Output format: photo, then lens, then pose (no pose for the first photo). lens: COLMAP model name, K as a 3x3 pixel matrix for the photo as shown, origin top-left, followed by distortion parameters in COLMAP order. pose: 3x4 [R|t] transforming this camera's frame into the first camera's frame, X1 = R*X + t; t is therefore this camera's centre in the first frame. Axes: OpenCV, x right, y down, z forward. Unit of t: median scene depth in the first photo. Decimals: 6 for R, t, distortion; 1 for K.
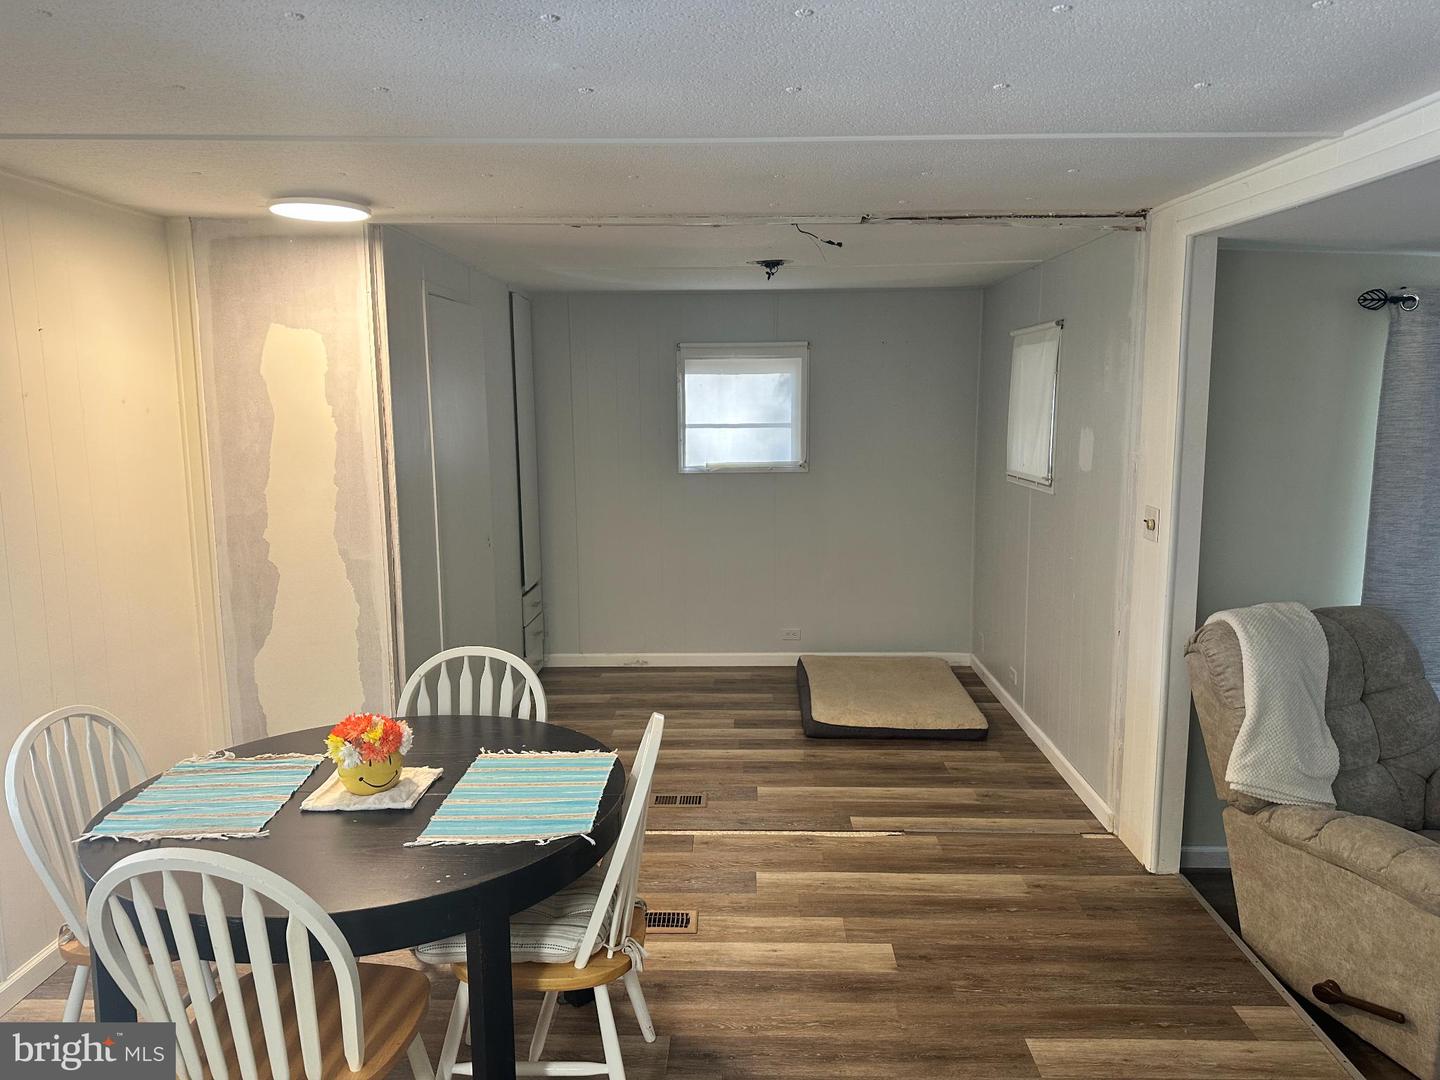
lens RADIAL K [[1005.1, 0, 725.2], [0, 1005.1, 546.5], [0, 0, 1]] dist [0.112781, -0.159107]
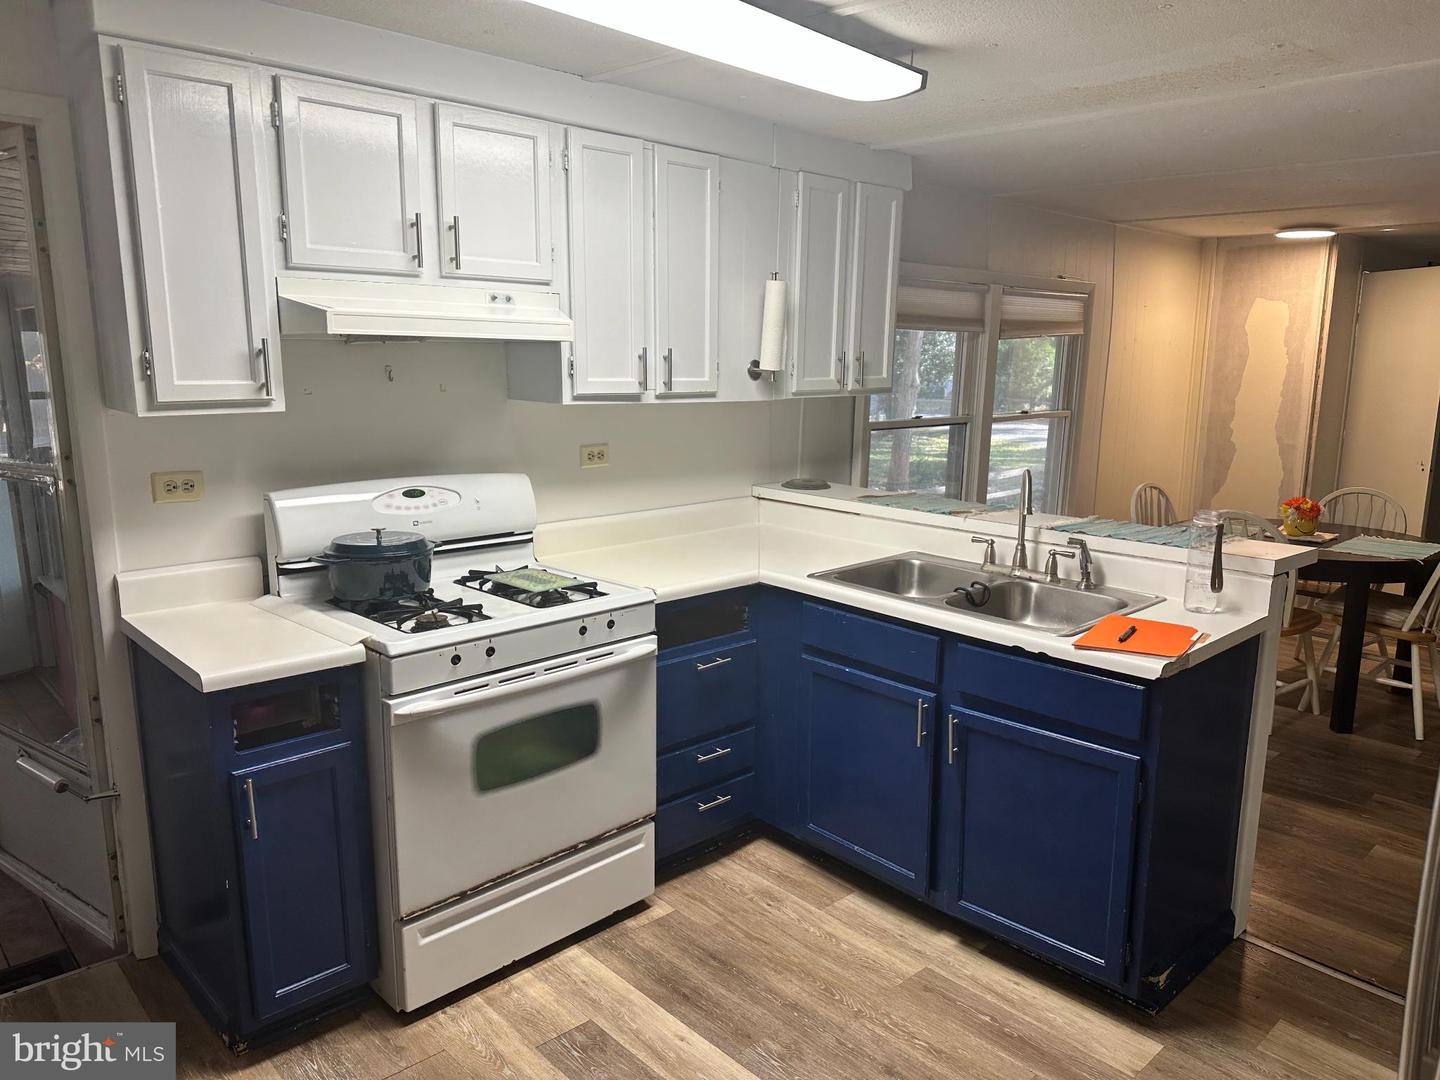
lens RADIAL K [[1005.1, 0, 725.2], [0, 1005.1, 546.5], [0, 0, 1]] dist [0.112781, -0.159107]
pose [[0.697951, 0.140272, -0.702273, 0.176799], [-0.113817, 0.989893, 0.084605, 0.136140], [0.707043, 0.020880, 0.706862, -0.762962]]
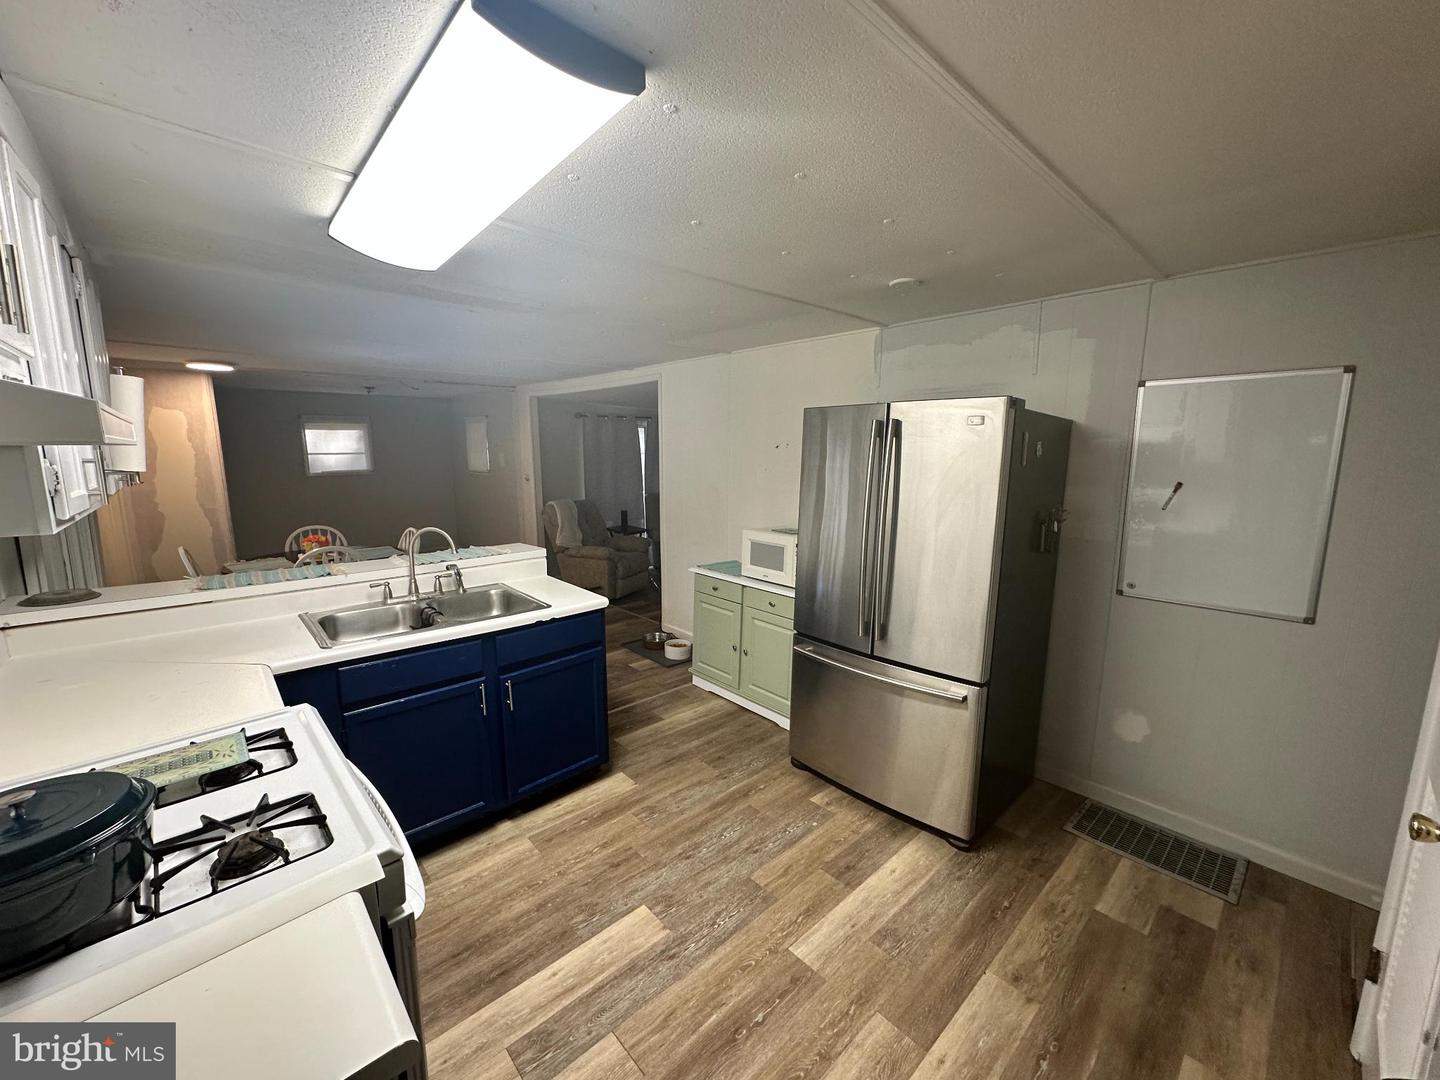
lens RADIAL K [[575.3, 0, 717.9], [0, 575.3, 539.8], [0, 0, 1]] dist [-0.002712, -0.000109]
pose [[0.723498, -0.107166, 0.681958, -0.423888], [0.097148, 0.993852, 0.053113, 0.129287], [-0.683457, 0.027824, 0.729461, -0.771960]]
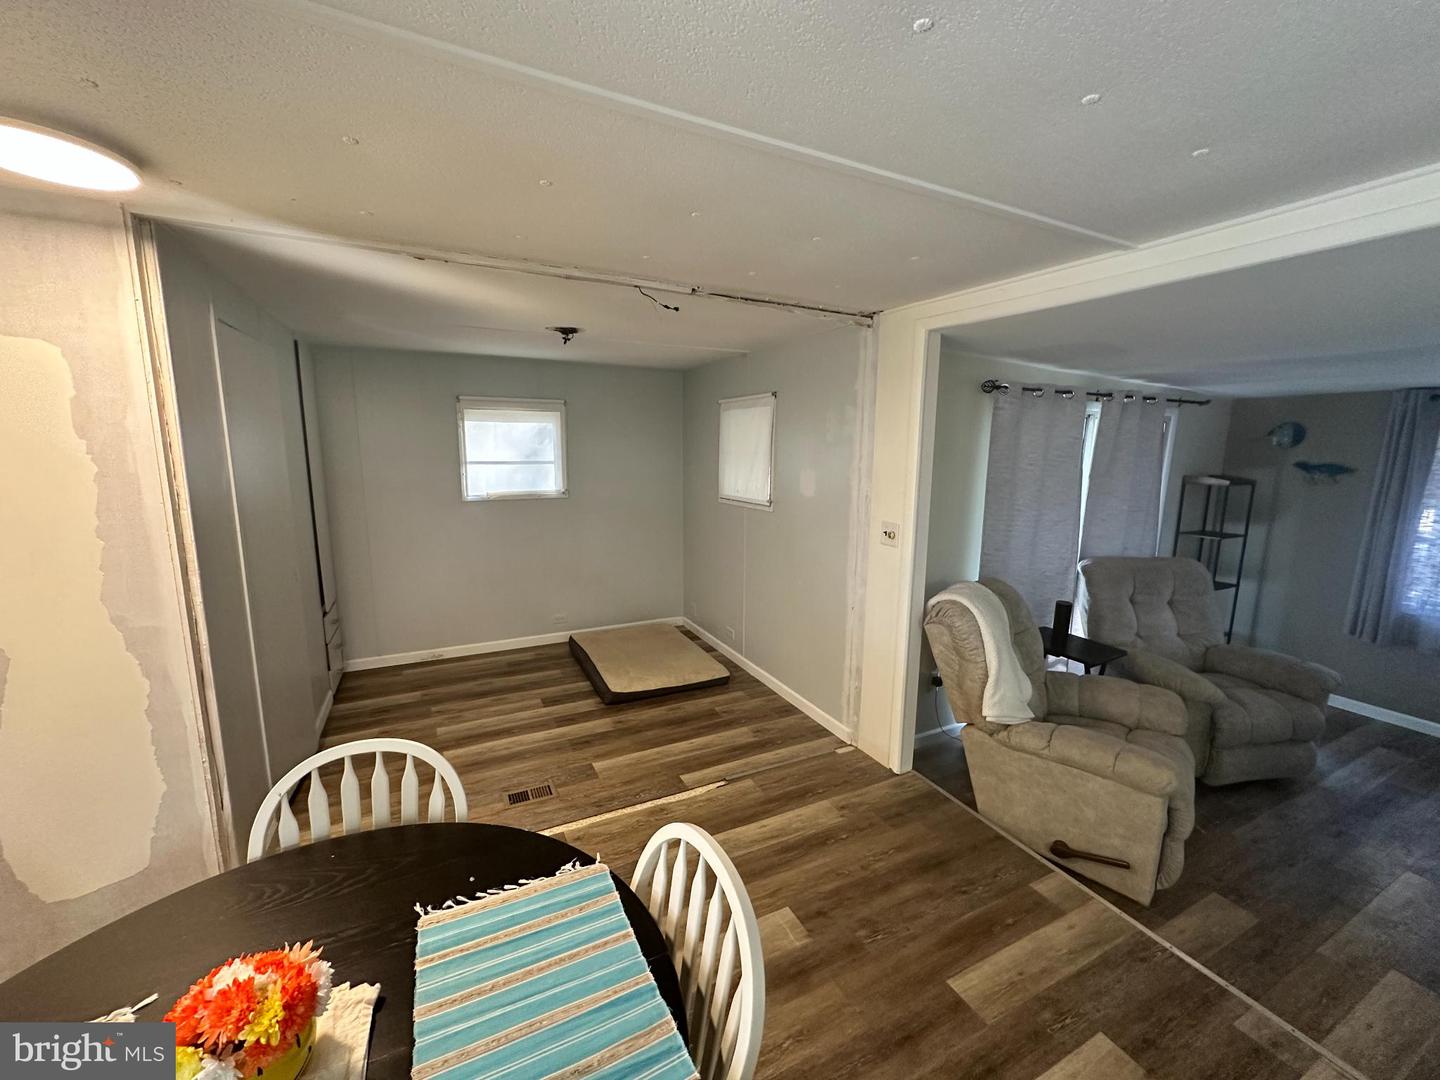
lens RADIAL K [[575.3, 0, 717.9], [0, 575.3, 539.8], [0, 0, 1]] dist [-0.002712, -0.000109]
pose [[0.886734, -0.058752, 0.458531, -0.156127], [0.052411, 0.998273, 0.026553, -0.045773], [-0.459299, 0.000486, 0.888282, 0.374001]]
